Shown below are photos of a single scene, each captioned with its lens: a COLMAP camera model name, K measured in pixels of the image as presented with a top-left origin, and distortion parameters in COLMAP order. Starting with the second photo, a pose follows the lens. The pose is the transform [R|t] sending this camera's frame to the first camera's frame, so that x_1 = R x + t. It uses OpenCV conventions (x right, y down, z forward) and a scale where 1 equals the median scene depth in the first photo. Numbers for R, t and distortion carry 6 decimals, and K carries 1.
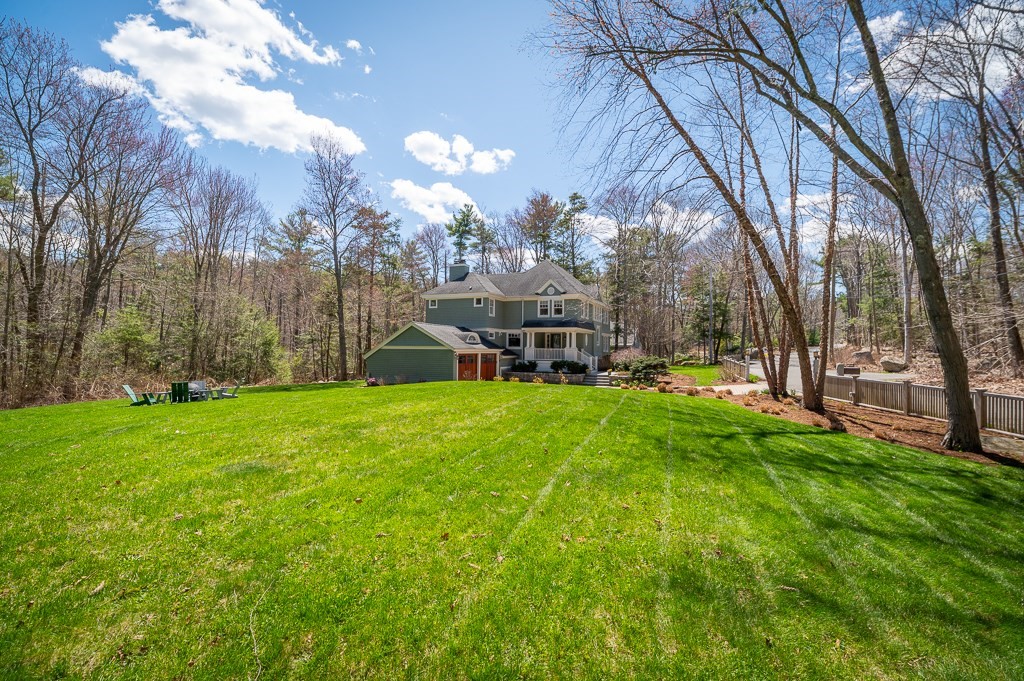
lens RADIAL K [[433.4, 0, 512.0], [0, 433.4, 340.5], [0, 0, 1]] dist [0.000519, -0.000019]
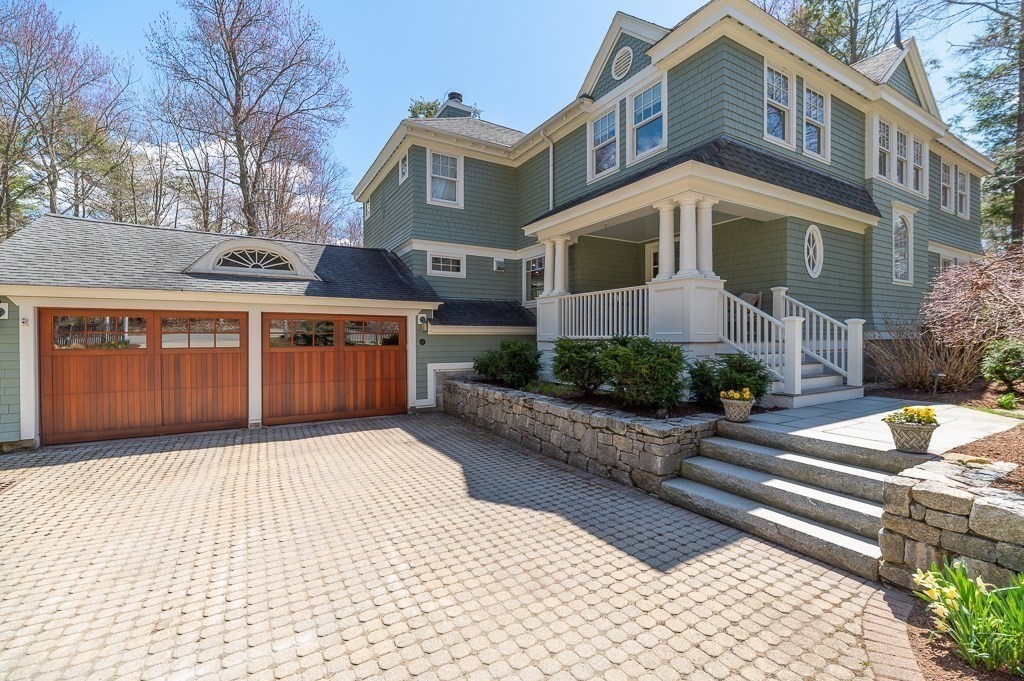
lens RADIAL K [[433.4, 0, 512.0], [0, 433.4, 340.5], [0, 0, 1]] dist [0.000519, -0.000019]
pose [[0.817181, 0.000237, -0.576381, 0.182868], [0.016411, 0.999585, 0.023679, 0.038135], [0.576147, -0.028809, 0.816838, 0.767350]]
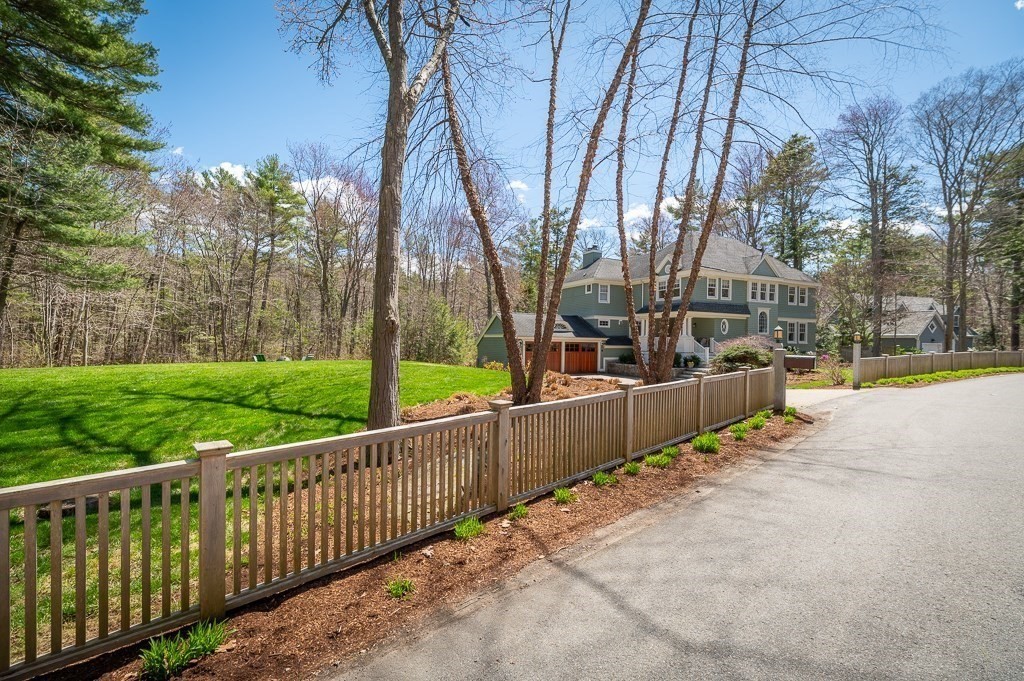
lens RADIAL K [[433.4, 0, 512.0], [0, 433.4, 340.5], [0, 0, 1]] dist [0.000519, -0.000019]
pose [[0.769360, 0.007425, -0.638773, 0.399613], [0.003914, 0.999859, 0.016336, 0.008756], [0.638804, -0.015069, 0.769222, 0.158737]]
